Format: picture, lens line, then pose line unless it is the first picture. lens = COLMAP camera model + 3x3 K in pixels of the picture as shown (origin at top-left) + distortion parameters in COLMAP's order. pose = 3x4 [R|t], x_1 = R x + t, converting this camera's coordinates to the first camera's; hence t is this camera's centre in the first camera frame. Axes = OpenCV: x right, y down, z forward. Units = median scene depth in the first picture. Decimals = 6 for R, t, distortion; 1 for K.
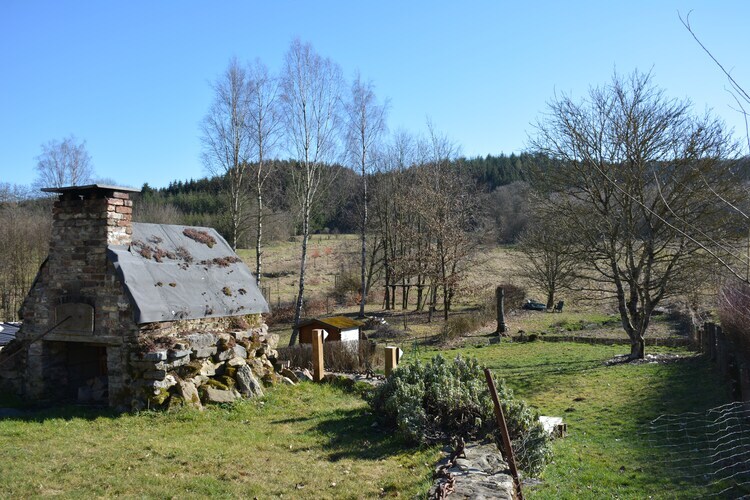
lens RADIAL K [[741.1, 0, 375.0], [0, 741.1, 250.0], [0, 0, 1]] dist [-0.016580, -0.010528]
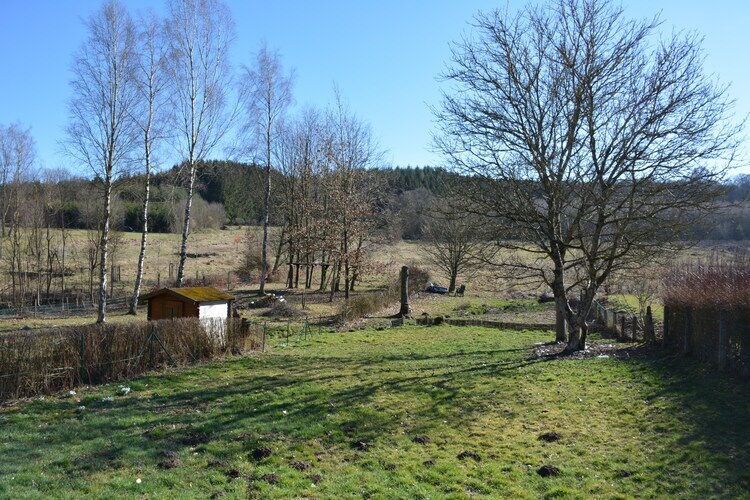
lens RADIAL K [[601.0, 0, 375.0], [0, 601.0, 250.0], [0, 0, 1]] dist [-0.157444, 0.117243]
pose [[0.992029, 0.038700, 0.119922, 0.032627], [-0.039227, 0.999228, 0.002039, 0.024847], [-0.119750, -0.006727, 0.992781, 0.209300]]
